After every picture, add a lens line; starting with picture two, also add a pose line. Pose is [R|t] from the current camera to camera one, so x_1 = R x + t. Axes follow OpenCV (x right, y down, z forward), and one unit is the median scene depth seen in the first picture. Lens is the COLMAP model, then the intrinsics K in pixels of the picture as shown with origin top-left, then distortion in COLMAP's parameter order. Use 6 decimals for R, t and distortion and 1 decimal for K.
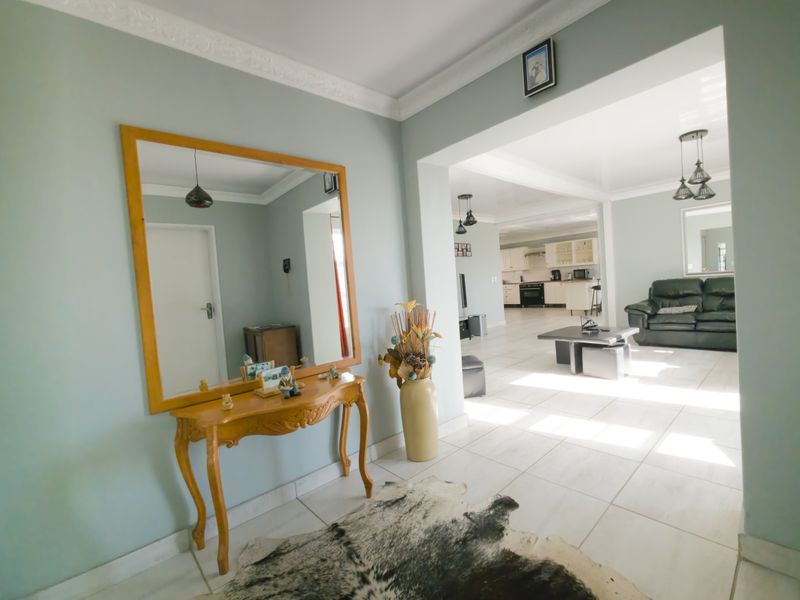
lens RADIAL K [[359.3, 0, 437.4], [0, 359.3, 292.3], [0, 0, 1]] dist [-0.006684, -0.000433]
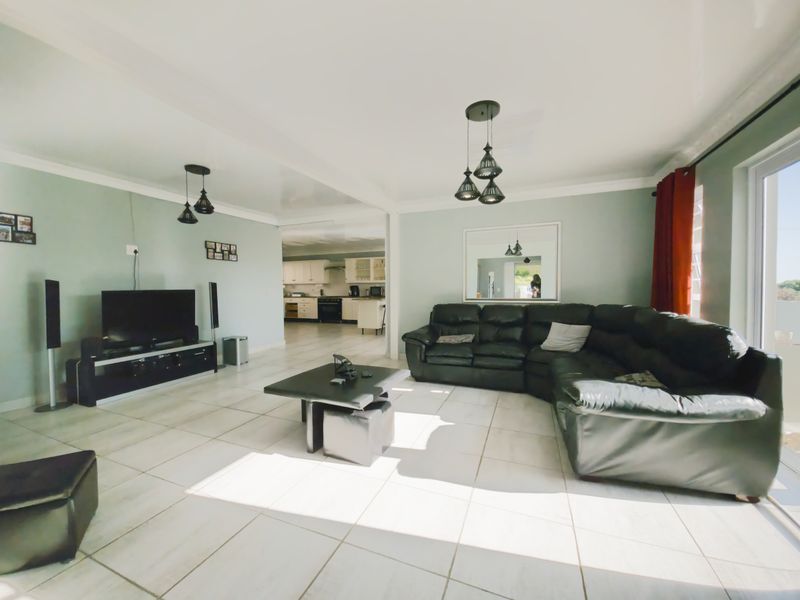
lens RADIAL K [[319.1, 0, 397.4], [0, 319.1, 297.2], [0, 0, 1]] dist [0.000750, -0.000890]
pose [[0.919779, 0.050876, 0.389124, 0.202394], [-0.043783, 0.998674, -0.027081, -0.024166], [-0.389986, 0.007871, 0.920787, 0.296574]]
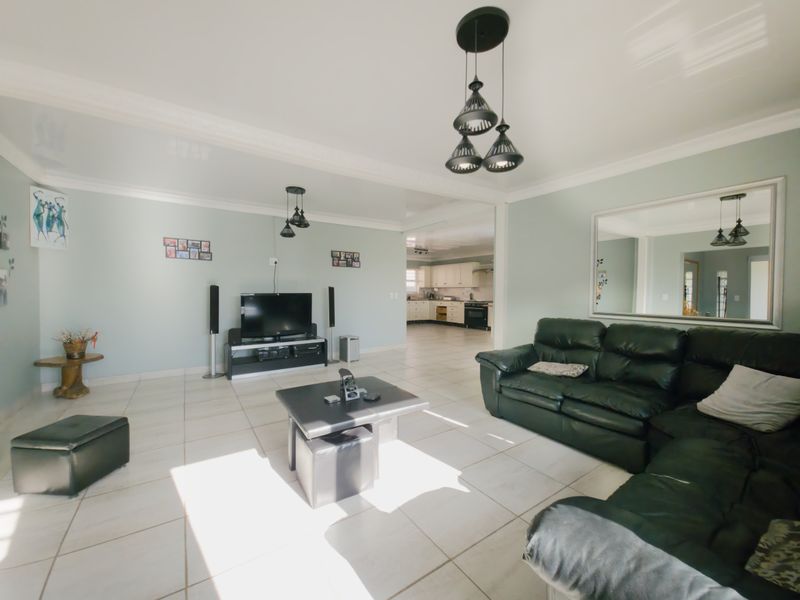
lens RADIAL K [[319.1, 0, 393.7], [0, 319.1, 297.2], [0, 0, 1]] dist [0.000750, -0.000890]
pose [[0.979738, 0.078760, -0.184146, 0.435212], [-0.079678, 0.996818, 0.002422, -0.050113], [0.183751, 0.012300, 0.982896, 0.352873]]
